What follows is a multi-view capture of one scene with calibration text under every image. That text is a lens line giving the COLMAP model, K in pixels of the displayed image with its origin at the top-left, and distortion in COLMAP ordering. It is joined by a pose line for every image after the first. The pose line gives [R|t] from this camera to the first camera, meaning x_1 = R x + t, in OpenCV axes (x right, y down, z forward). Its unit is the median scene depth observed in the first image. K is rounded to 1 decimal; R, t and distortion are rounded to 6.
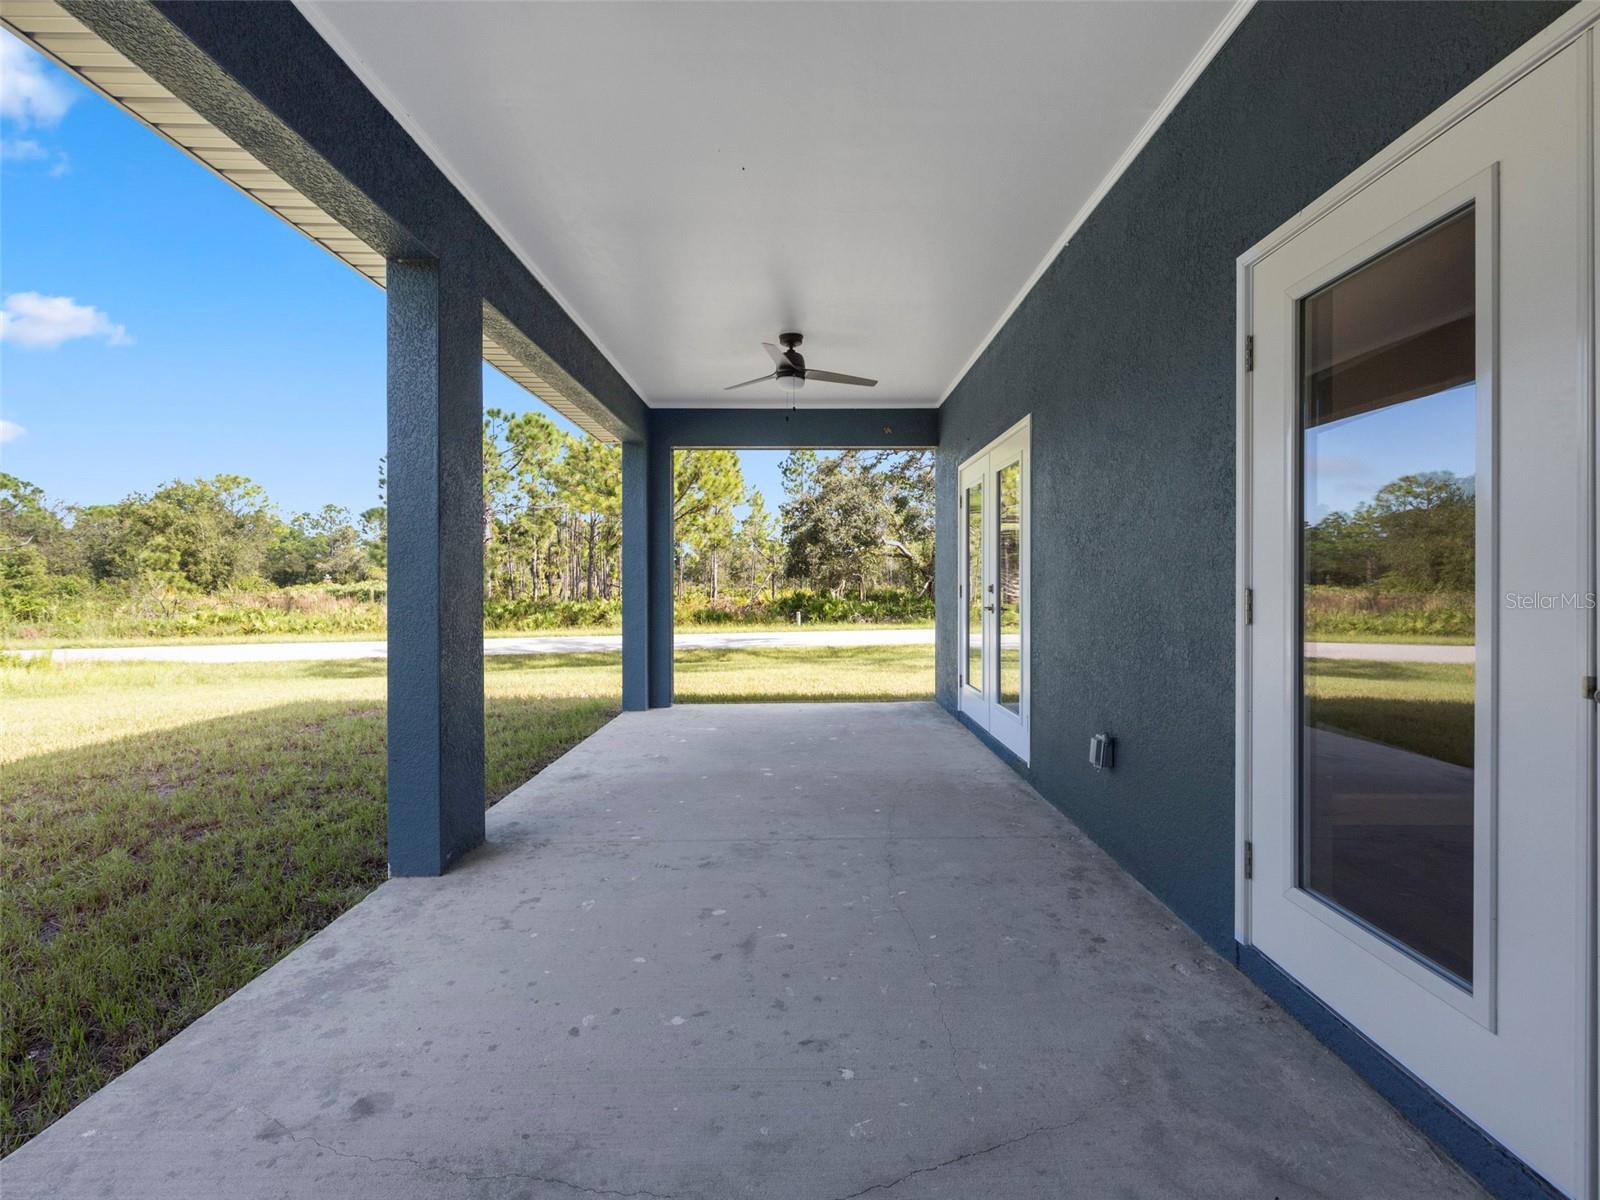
lens RADIAL K [[719.9, 0, 797.9], [0, 719.9, 593.3], [0, 0, 1]] dist [-0.004701, 0.002228]
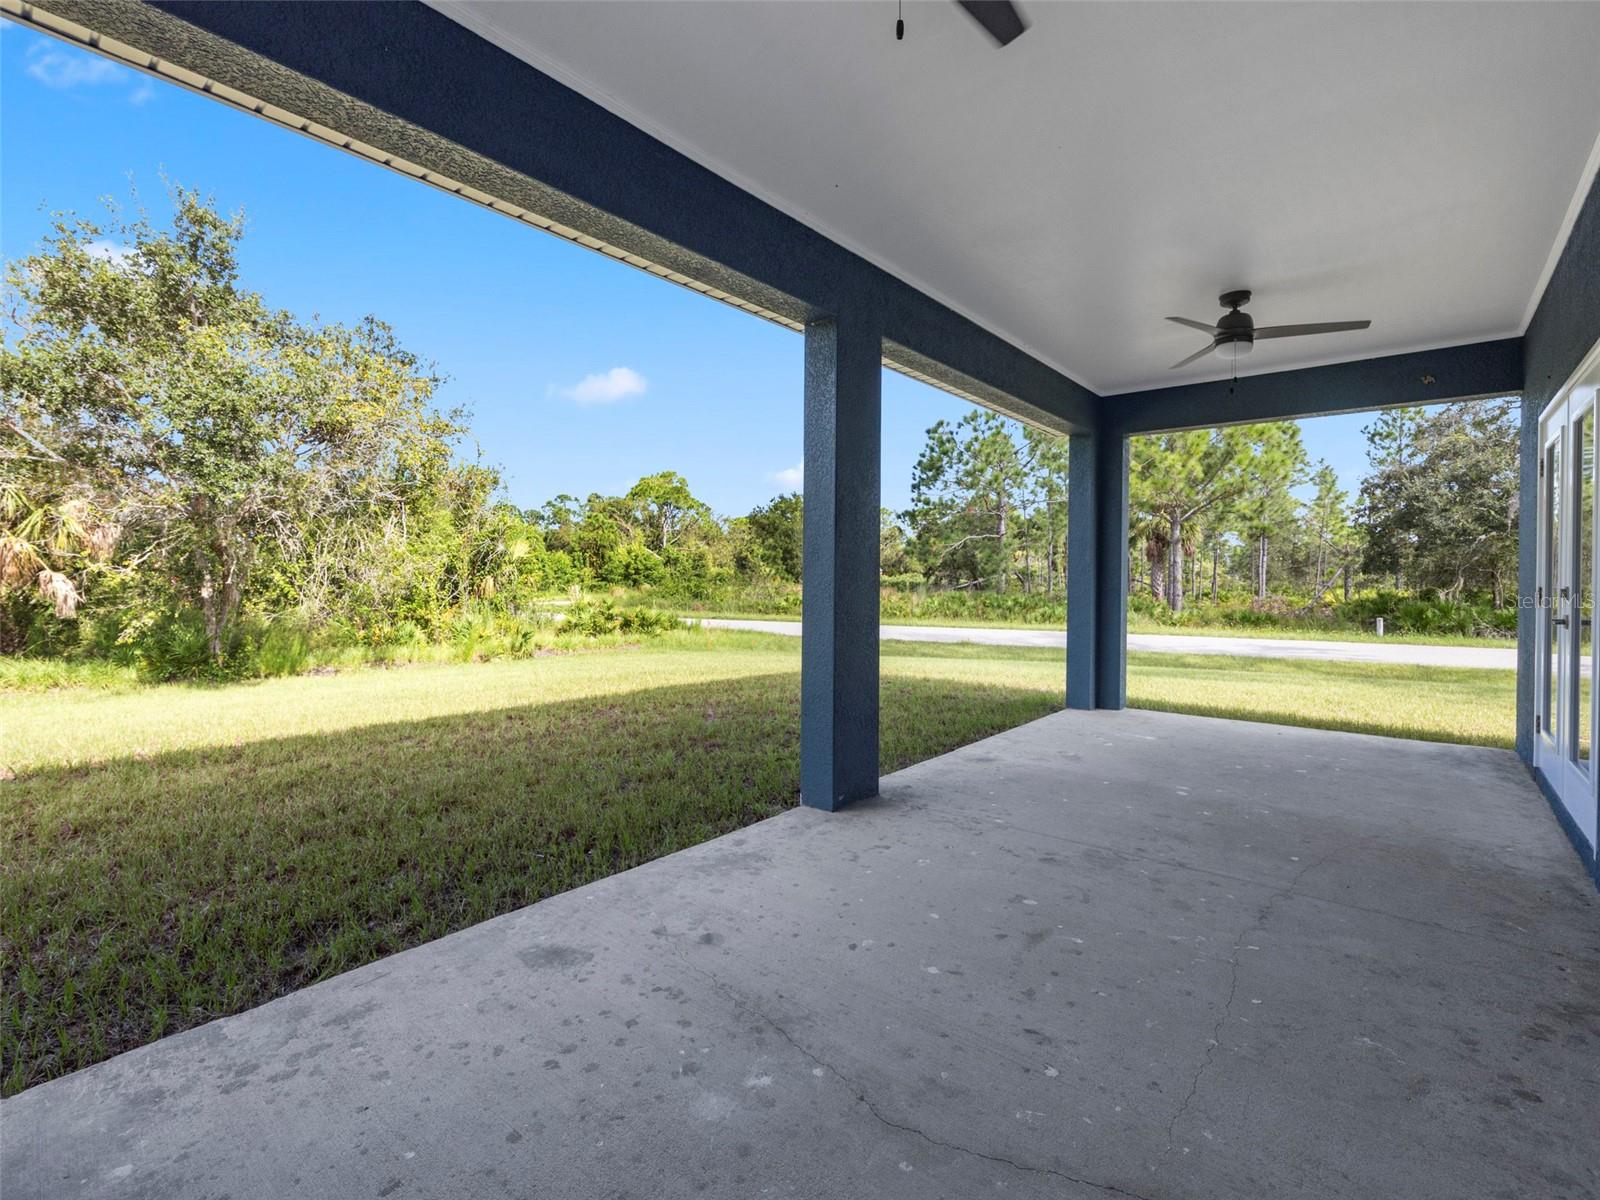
lens RADIAL K [[719.9, 0, 790.9], [0, 719.9, 591.0], [0, 0, 1]] dist [-0.004701, 0.002228]
pose [[0.764644, 0.023921, -0.644008, 0.150802], [-0.020369, 0.999709, 0.012948, -0.002600], [0.644130, 0.003217, 0.764909, -0.000963]]
